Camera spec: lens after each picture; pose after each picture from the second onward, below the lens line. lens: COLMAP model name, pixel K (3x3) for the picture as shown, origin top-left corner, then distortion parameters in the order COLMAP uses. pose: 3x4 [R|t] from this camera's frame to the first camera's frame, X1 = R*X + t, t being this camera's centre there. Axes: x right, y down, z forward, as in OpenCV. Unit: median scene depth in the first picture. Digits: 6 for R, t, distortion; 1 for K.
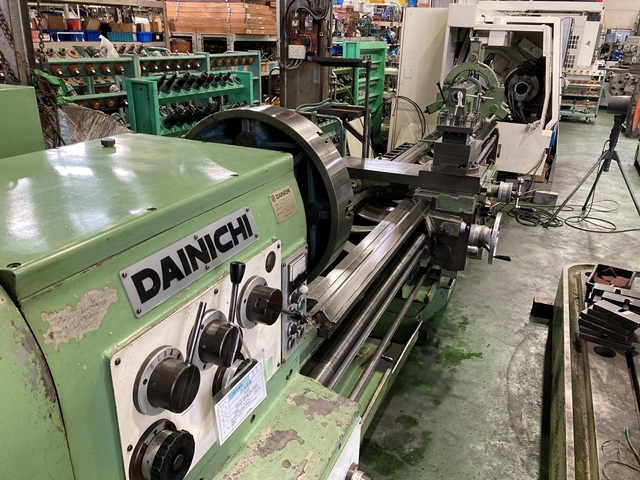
lens RADIAL K [[523.1, 0, 320.0], [0, 523.1, 240.0], [0, 0, 1]] dist [0.013727, -0.004434]
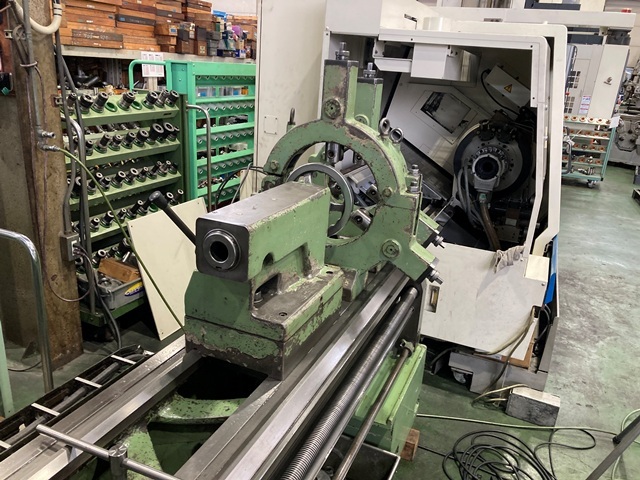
lens RADIAL K [[517.6, 0, 323.6], [0, 517.6, 243.6], [0, 0, 1]] dist [0.017640, 0.007484]
pose [[0.999227, 0.032092, 0.022683, 0.231317], [-0.031169, 0.998716, -0.039944, -0.199958], [-0.023936, 0.039207, 0.998944, 0.541706]]
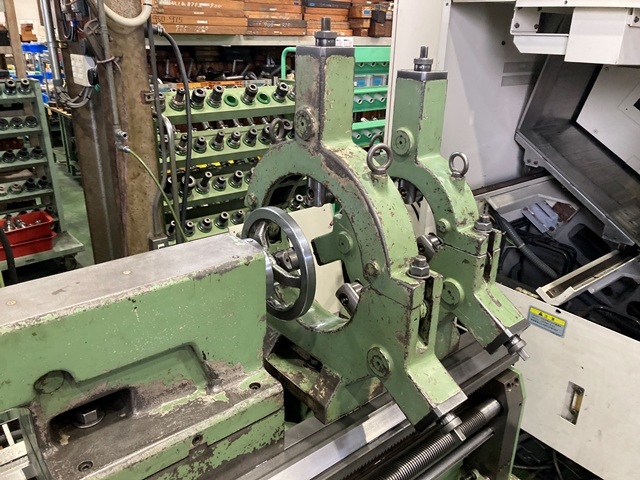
lens RADIAL K [[523.1, 0, 320.0], [0, 523.1, 240.0], [0, 0, 1]] dist [0.013727, -0.004434]
pose [[0.891774, 0.159666, -0.423374, 0.326524], [-0.162569, 0.986256, 0.029517, -0.252333], [0.422268, 0.042505, 0.905474, 0.663945]]
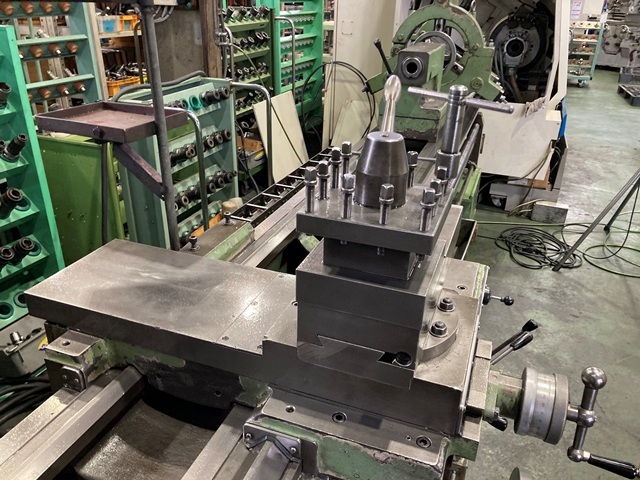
lens RADIAL K [[519.9, 0, 318.0], [0, 519.9, 241.4], [0, 0, 1]] dist [0.048504, -0.058572]
pose [[0.998683, -0.030976, 0.040910, 0.101337], [0.027901, 0.996890, 0.073696, -0.101434], [-0.043066, -0.072458, 0.996441, 0.334551]]
